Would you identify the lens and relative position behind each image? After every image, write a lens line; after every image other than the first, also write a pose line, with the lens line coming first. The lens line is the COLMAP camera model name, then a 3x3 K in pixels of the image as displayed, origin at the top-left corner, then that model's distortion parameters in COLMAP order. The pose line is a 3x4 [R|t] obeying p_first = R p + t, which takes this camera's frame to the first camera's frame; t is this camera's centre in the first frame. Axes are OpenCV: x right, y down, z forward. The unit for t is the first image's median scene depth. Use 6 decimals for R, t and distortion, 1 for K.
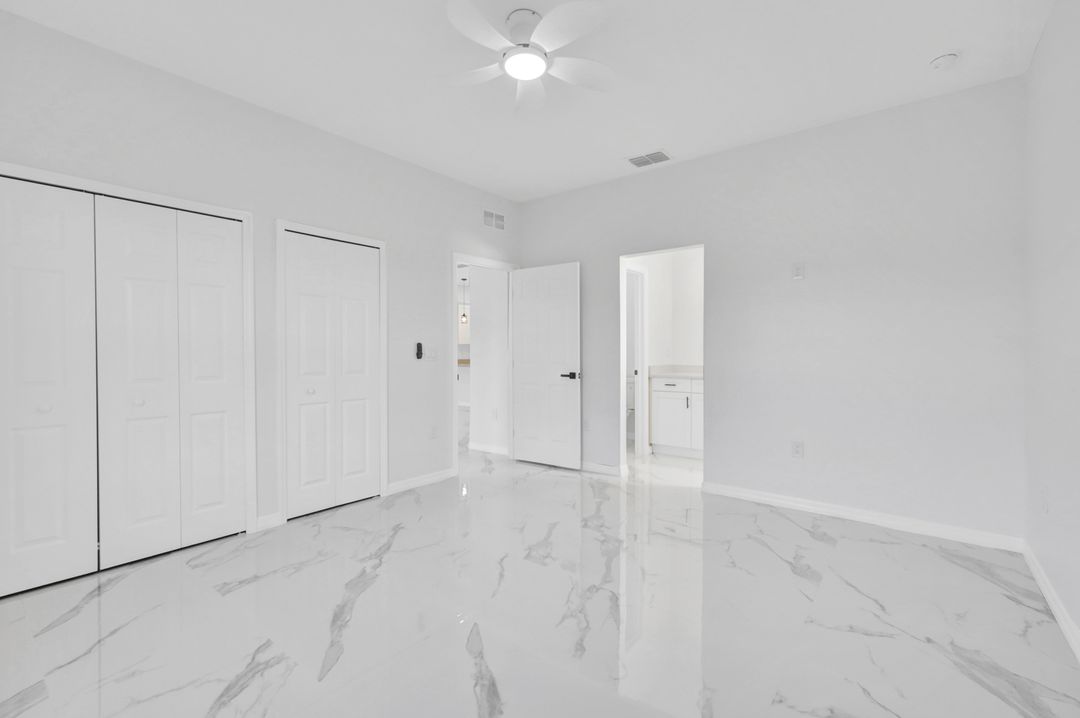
lens RADIAL K [[479.6, 0, 538.1], [0, 479.6, 354.0], [0, 0, 1]] dist [-0.000821, -0.000210]
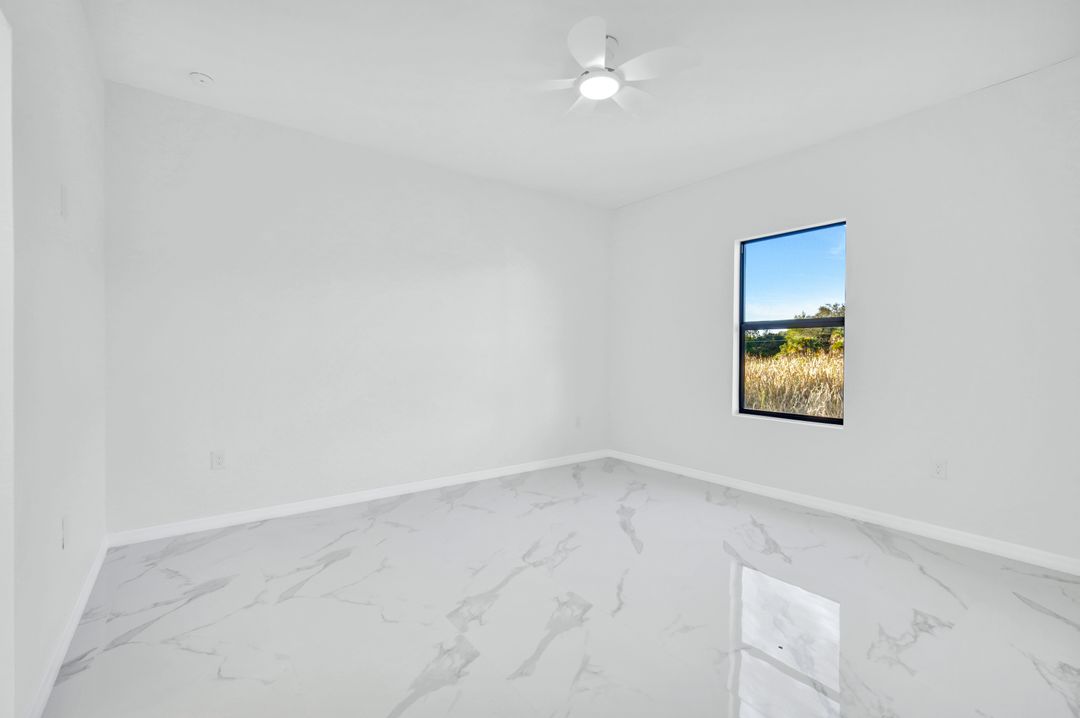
lens RADIAL K [[479.6, 0, 538.1], [0, 479.6, 354.0], [0, 0, 1]] dist [-0.000821, -0.000210]
pose [[-0.970173, -0.003109, 0.242392, -0.151455], [-0.001776, 0.999982, 0.005716, -0.009094], [-0.242406, 0.005115, -0.970161, 2.003036]]
